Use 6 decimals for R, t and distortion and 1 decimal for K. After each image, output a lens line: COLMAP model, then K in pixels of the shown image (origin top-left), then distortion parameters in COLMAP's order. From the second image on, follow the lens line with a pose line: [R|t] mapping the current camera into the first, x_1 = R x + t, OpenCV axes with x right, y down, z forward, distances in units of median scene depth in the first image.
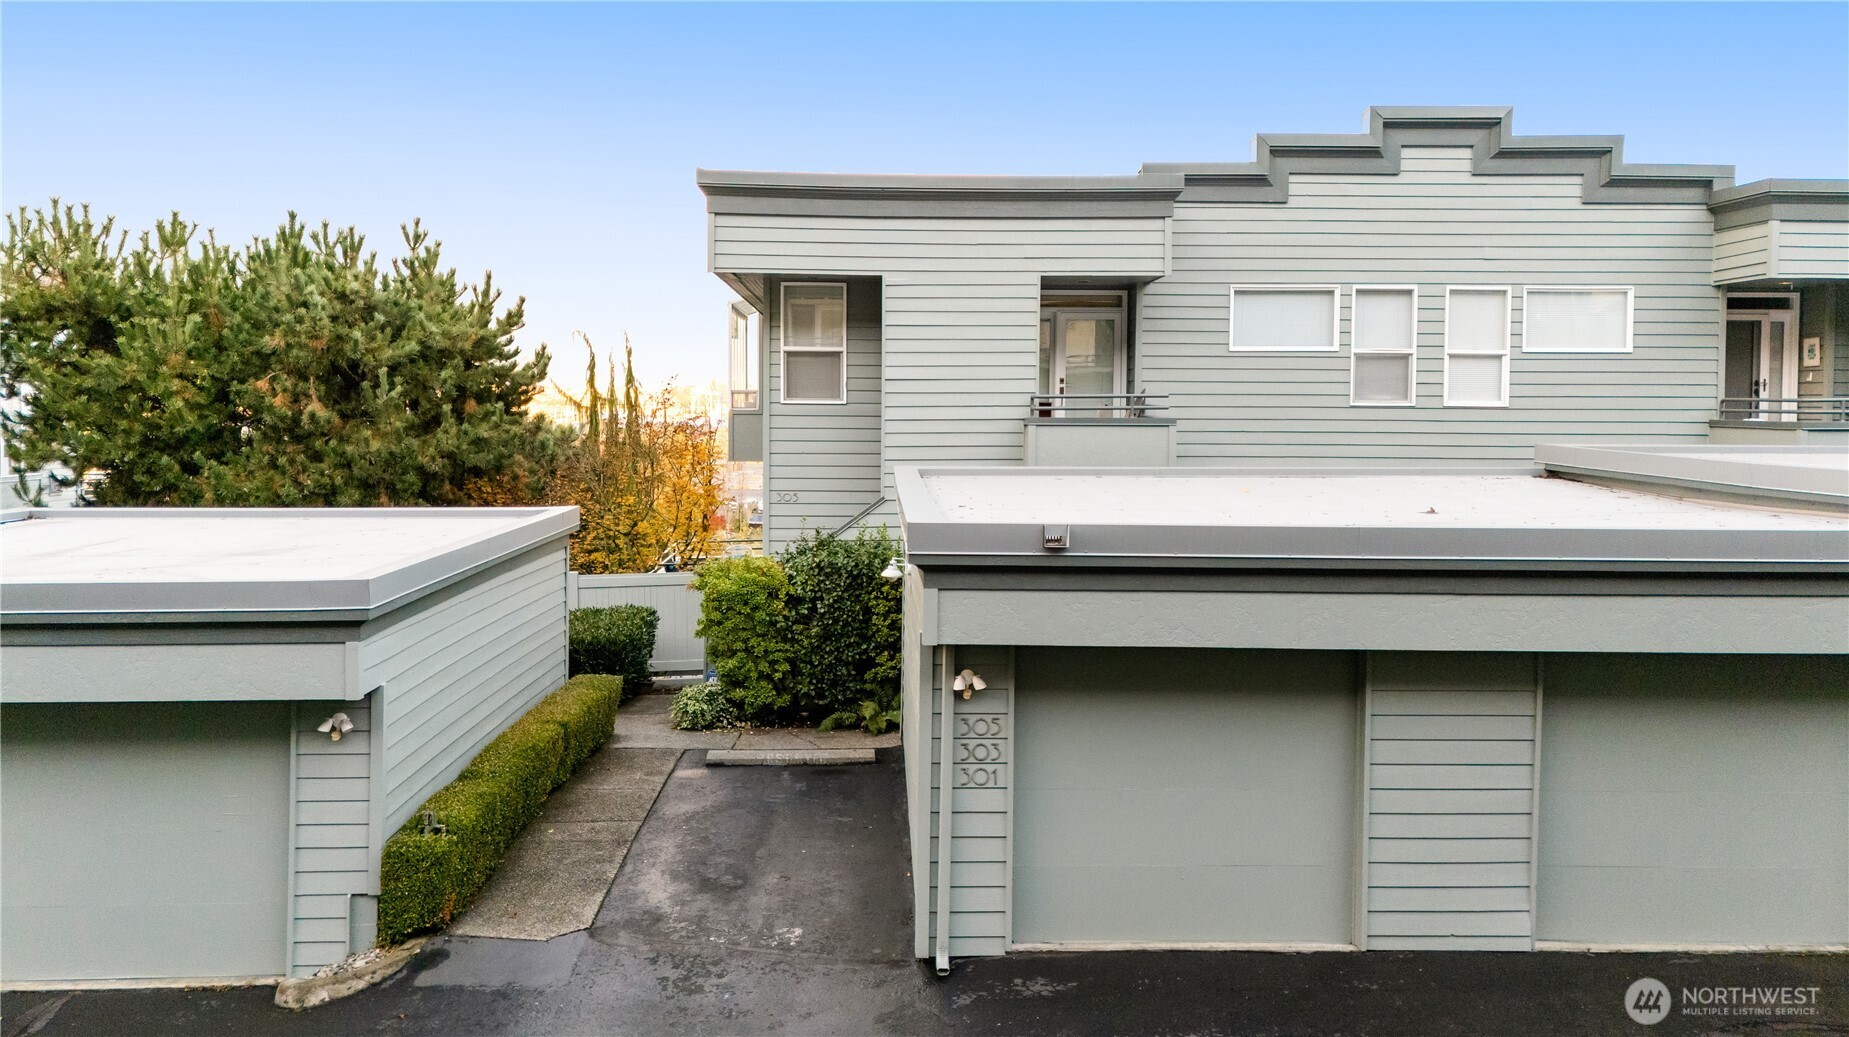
lens RADIAL K [[1348.9, 0, 924.0], [0, 1348.9, 515.1], [0, 0, 1]] dist [-0.003691, -0.000773]
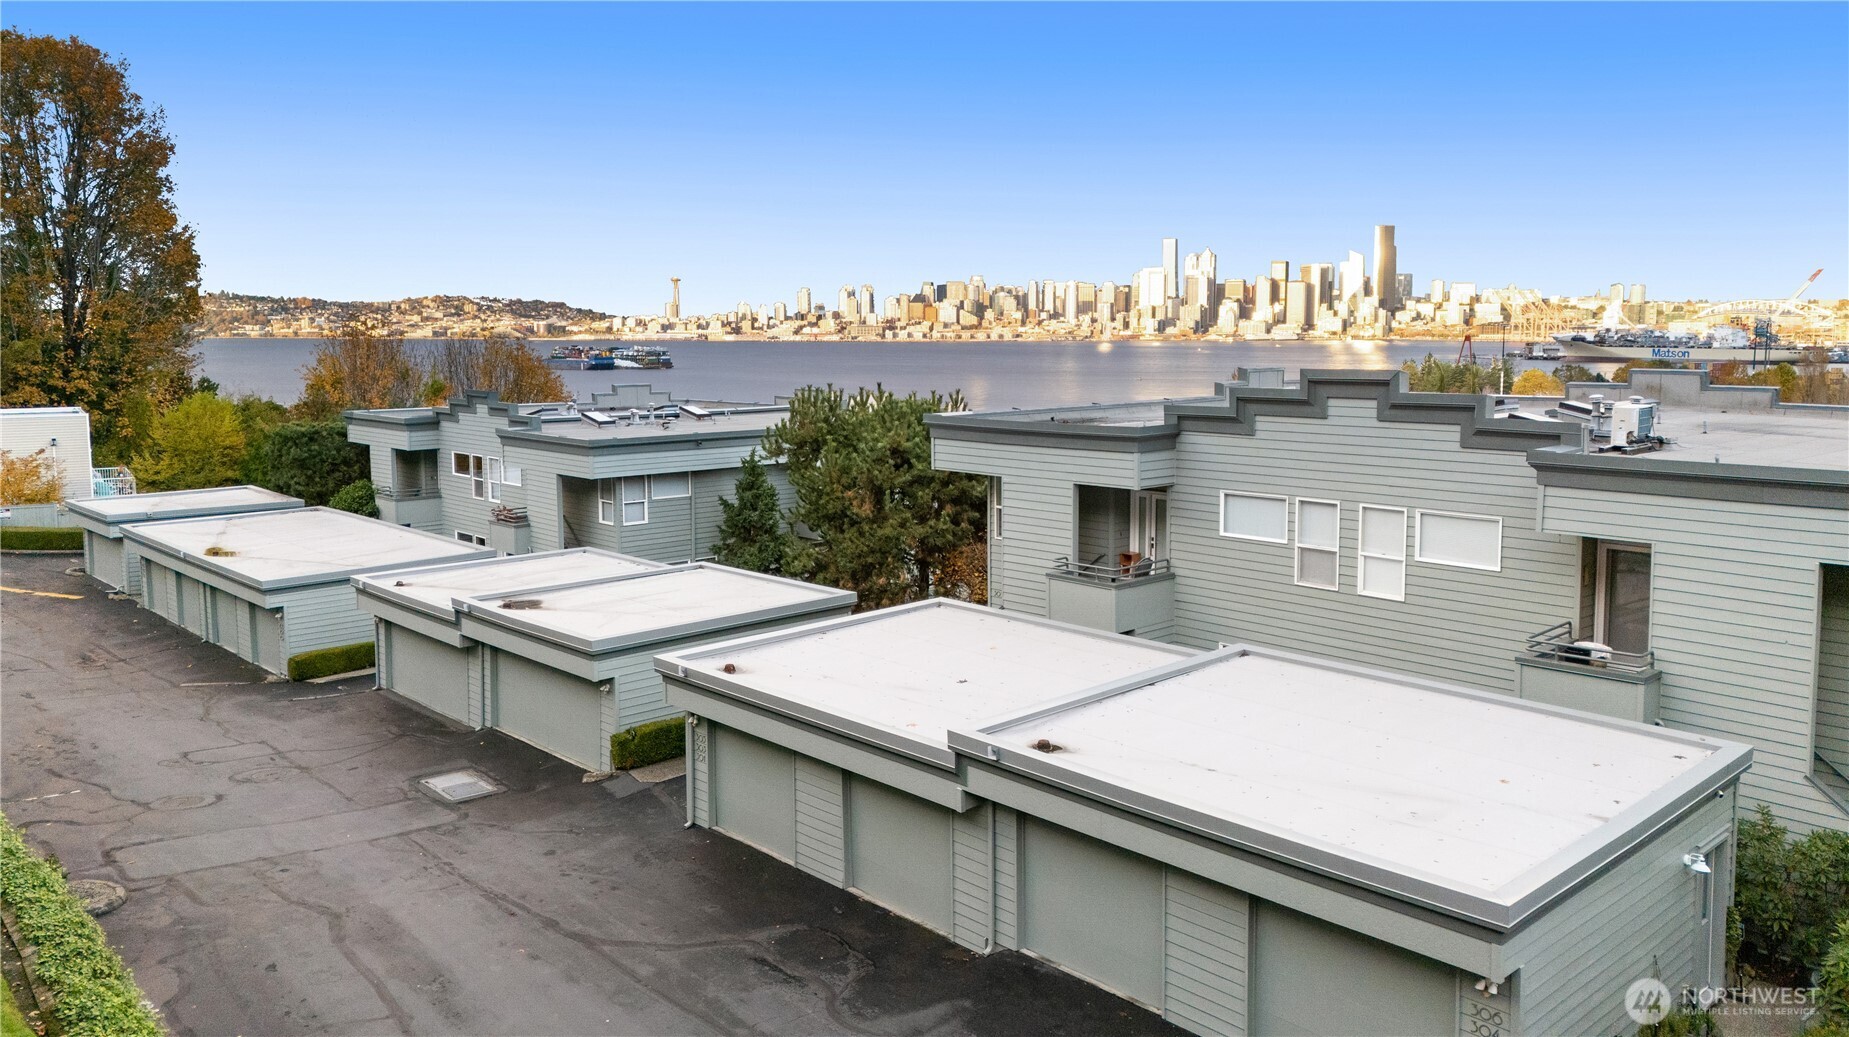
lens RADIAL K [[1348.9, 0, 924.4], [0, 1348.9, 515.4], [0, 0, 1]] dist [-0.003691, -0.000773]
pose [[0.655882, 0.093516, -0.749048, 1.092458], [-0.052516, 0.995545, 0.078306, -0.239804], [0.753034, -0.012023, 0.657872, -0.172034]]
